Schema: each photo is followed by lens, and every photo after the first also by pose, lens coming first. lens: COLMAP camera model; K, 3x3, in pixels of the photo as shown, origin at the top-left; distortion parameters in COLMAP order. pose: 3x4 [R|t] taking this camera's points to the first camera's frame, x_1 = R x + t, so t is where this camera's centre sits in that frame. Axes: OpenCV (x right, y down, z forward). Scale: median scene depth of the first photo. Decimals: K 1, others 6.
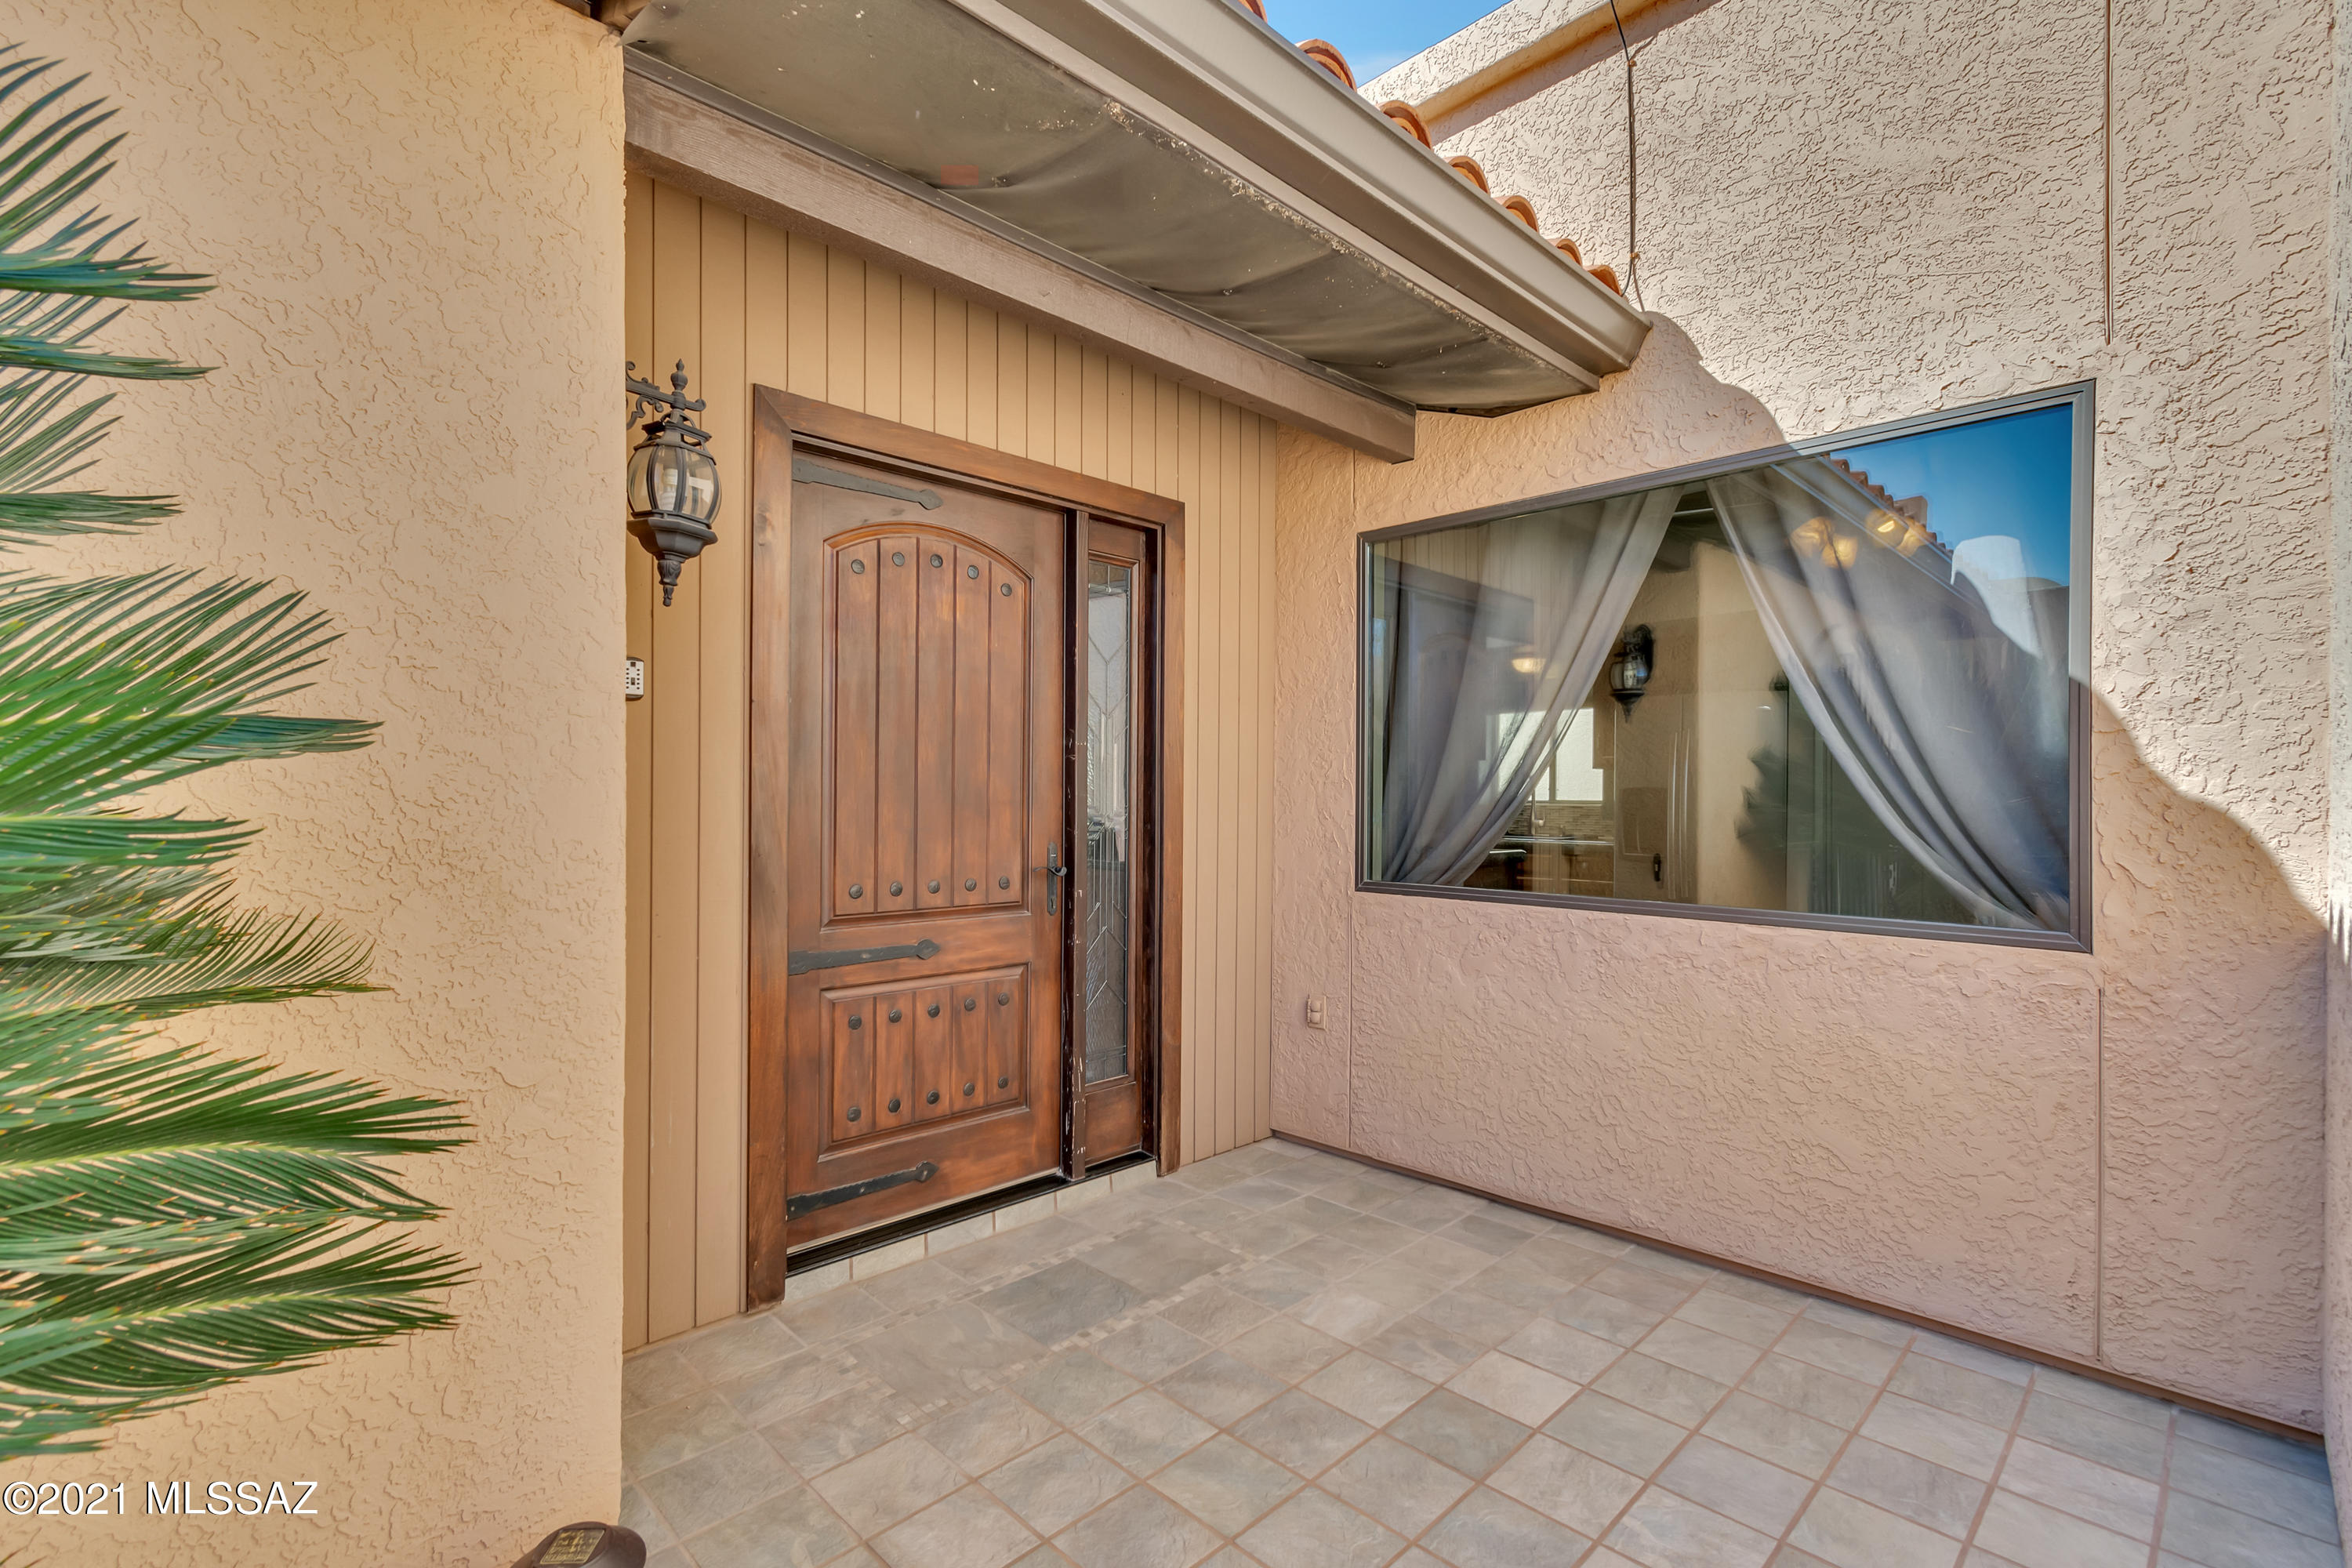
lens RADIAL K [[1086.4, 0, 1190.9], [0, 1086.4, 780.3], [0, 0, 1]] dist [-0.002867, -0.000236]
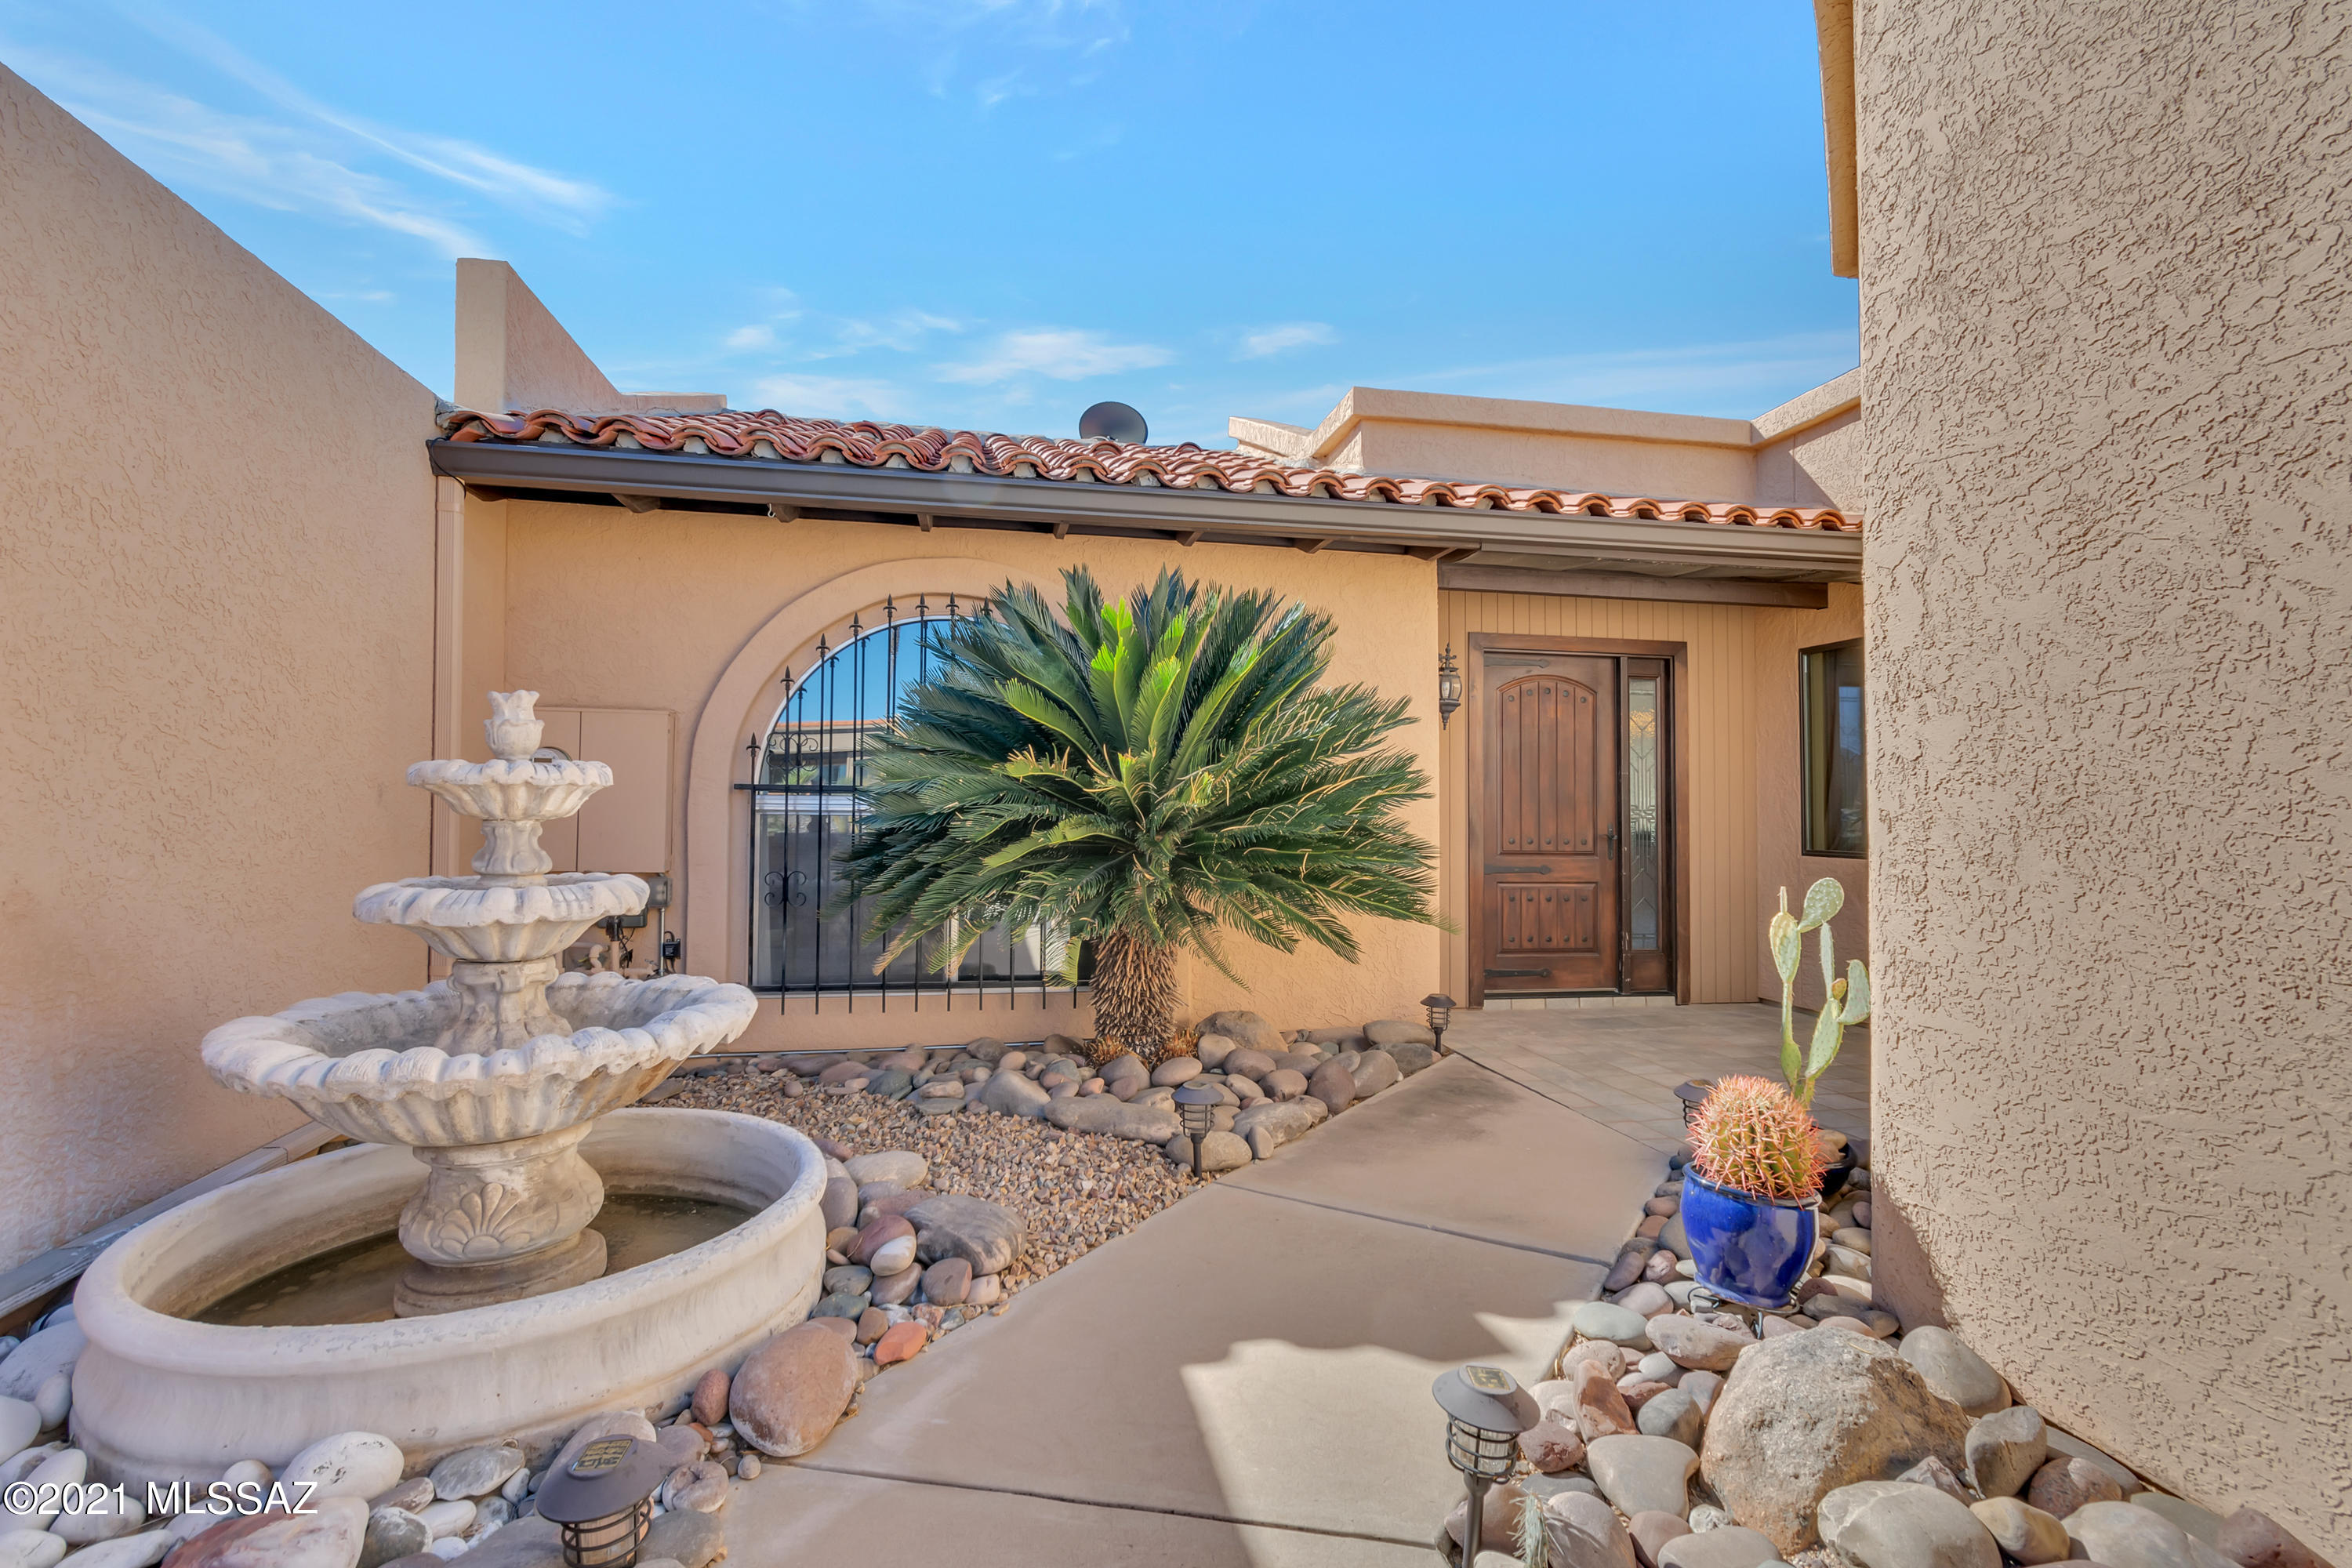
lens RADIAL K [[1086.4, 0, 1184.6], [0, 1086.4, 787.6], [0, 0, 1]] dist [-0.002867, -0.000236]
pose [[0.827438, -0.013262, -0.561401, 0.367155], [0.004637, 0.999848, -0.016786, 0.023012], [0.561538, 0.011286, 0.827374, -1.155947]]
